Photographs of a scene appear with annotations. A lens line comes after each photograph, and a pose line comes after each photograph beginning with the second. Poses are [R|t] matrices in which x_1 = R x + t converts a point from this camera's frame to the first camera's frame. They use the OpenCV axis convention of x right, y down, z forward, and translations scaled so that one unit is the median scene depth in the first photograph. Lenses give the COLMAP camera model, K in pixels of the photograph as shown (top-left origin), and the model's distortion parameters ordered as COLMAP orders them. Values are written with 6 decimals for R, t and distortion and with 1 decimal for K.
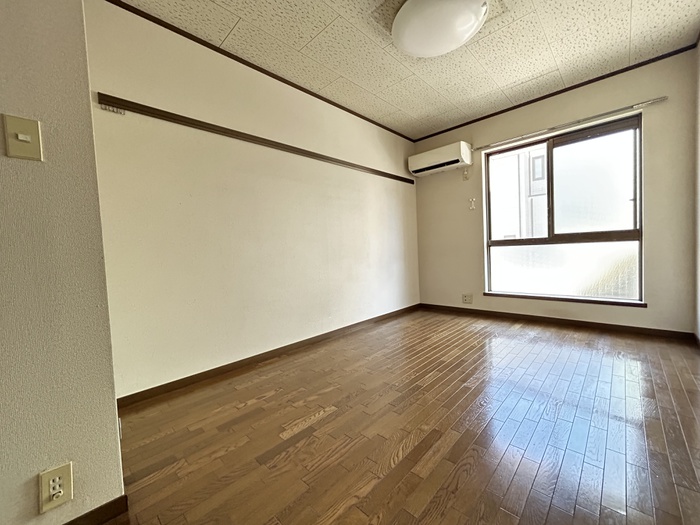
lens RADIAL K [[283.1, 0, 350.5], [0, 283.1, 260.7], [0, 0, 1]] dist [0.003102, 0.000379]
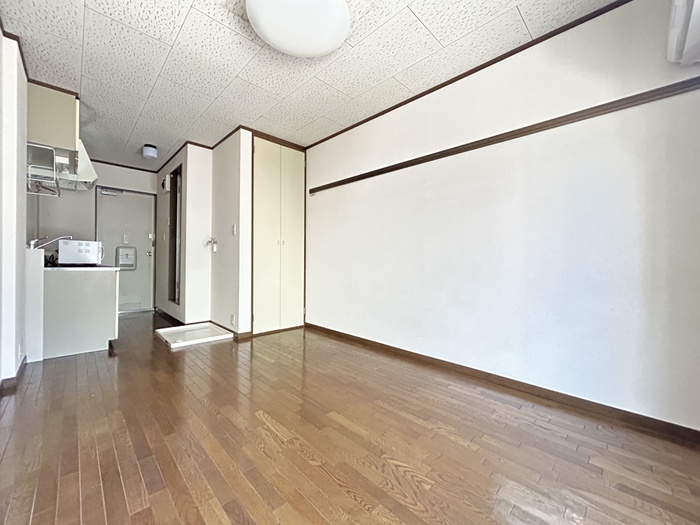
lens RADIAL K [[283.1, 0, 350.5], [0, 283.1, 260.7], [0, 0, 1]] dist [0.003102, 0.000379]
pose [[-0.028253, 0.043840, -0.998639, 0.851340], [-0.042365, 0.998088, 0.045014, -0.074634], [0.998703, 0.043579, -0.026342, 0.838338]]
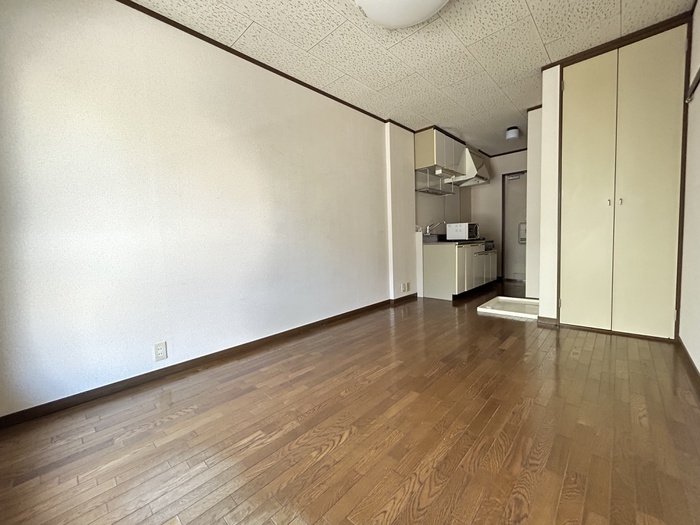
lens RADIAL K [[283.1, 0, 350.5], [0, 283.1, 260.7], [0, 0, 1]] dist [0.003102, 0.000379]
pose [[-0.996553, 0.082811, -0.004893, 0.380599], [0.081860, 0.991235, 0.103693, -0.064404], [0.013438, 0.102935, -0.994597, 1.344439]]
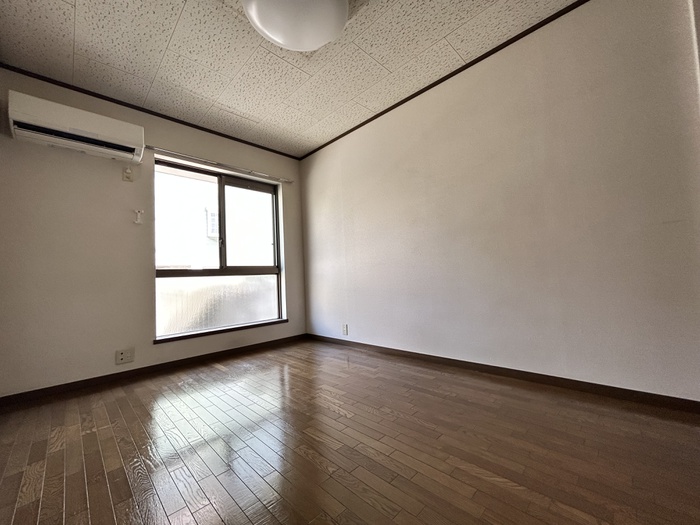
lens RADIAL K [[283.1, 0, 350.5], [0, 283.1, 260.7], [0, 0, 1]] dist [0.003102, 0.000379]
pose [[0.019573, 0.100419, 0.994753, -0.332503], [0.078794, 0.991694, -0.101660, 0.030322], [-0.996699, 0.080370, 0.011498, 0.605250]]
